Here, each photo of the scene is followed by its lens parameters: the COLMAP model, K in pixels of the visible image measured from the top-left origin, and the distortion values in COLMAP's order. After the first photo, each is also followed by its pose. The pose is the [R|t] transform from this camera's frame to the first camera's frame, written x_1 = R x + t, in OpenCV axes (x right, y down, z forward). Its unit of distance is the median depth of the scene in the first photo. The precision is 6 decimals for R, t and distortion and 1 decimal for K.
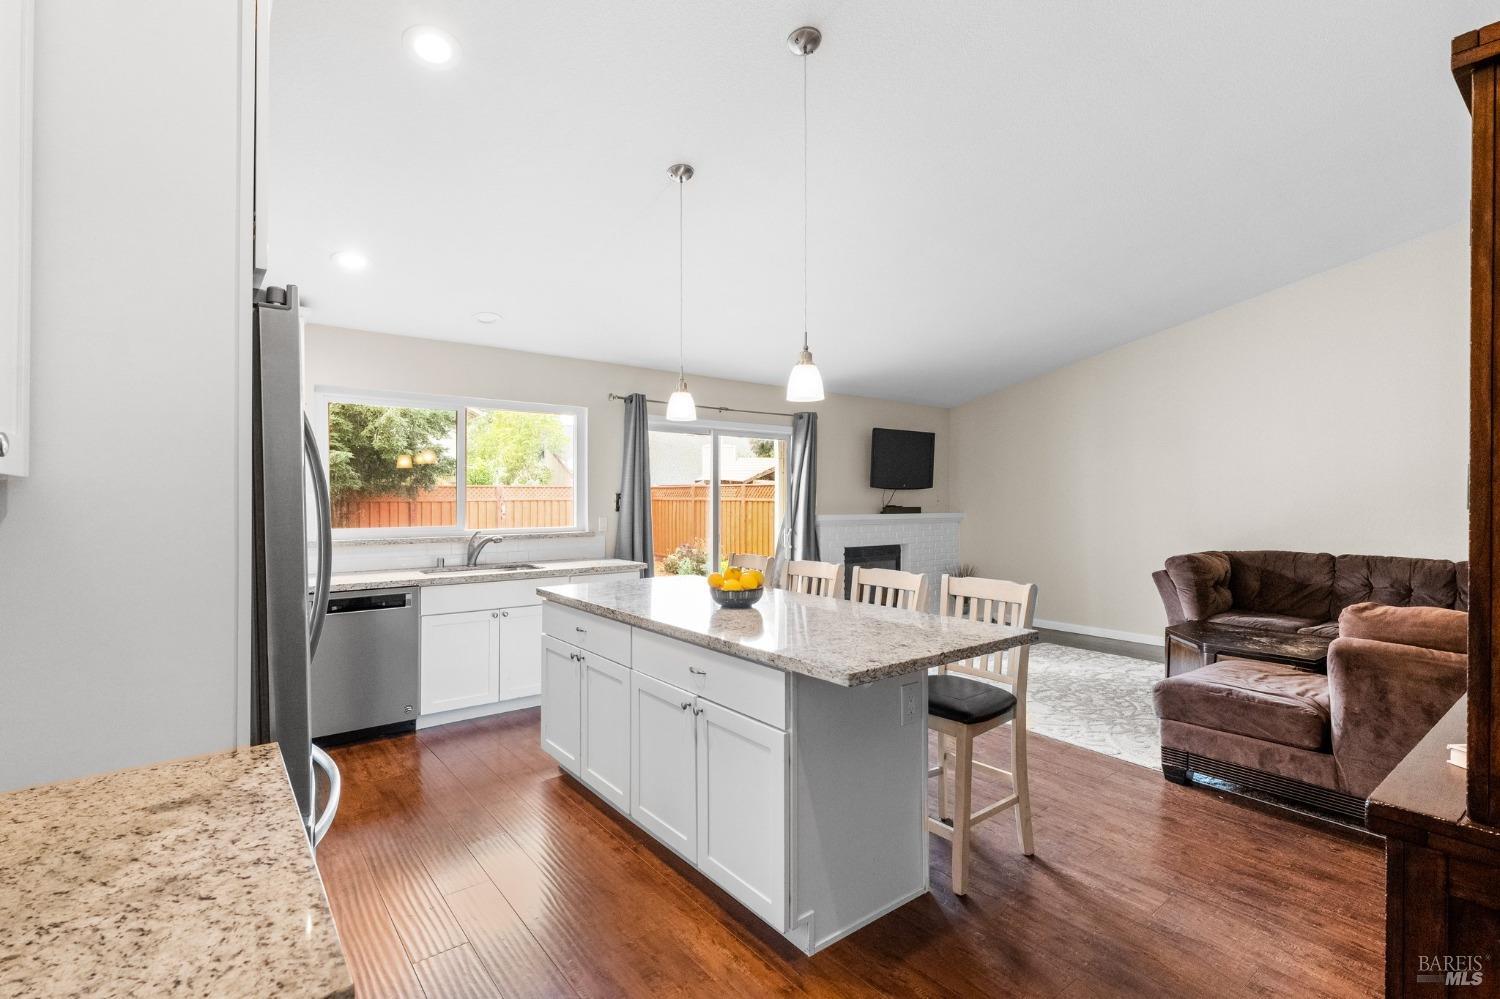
lens RADIAL K [[673.0, 0, 750.0], [0, 673.0, 499.5], [0, 0, 1]] dist [-0.001129, -0.000146]
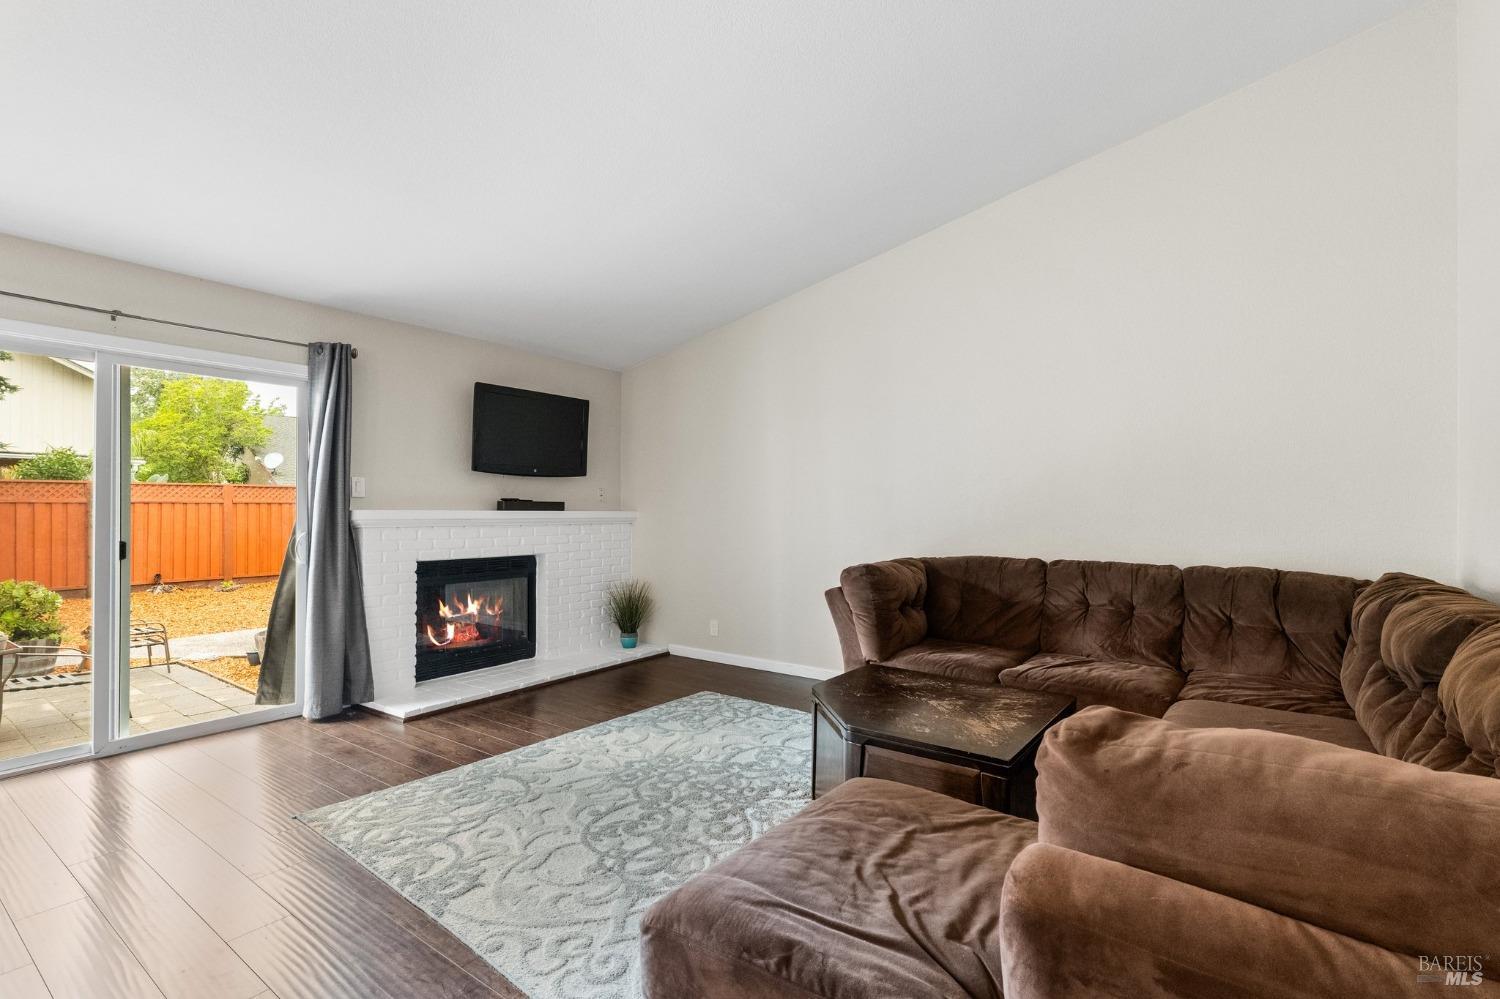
lens RADIAL K [[685.5, 0, 736.2], [0, 685.5, 510.9], [0, 0, 1]] dist [0.000033, 0.000047]
pose [[0.960041, 0.001637, 0.279856, 0.326902], [-0.002531, 0.999993, 0.002835, 0.026249], [-0.279849, -0.003431, 0.960038, 0.366720]]
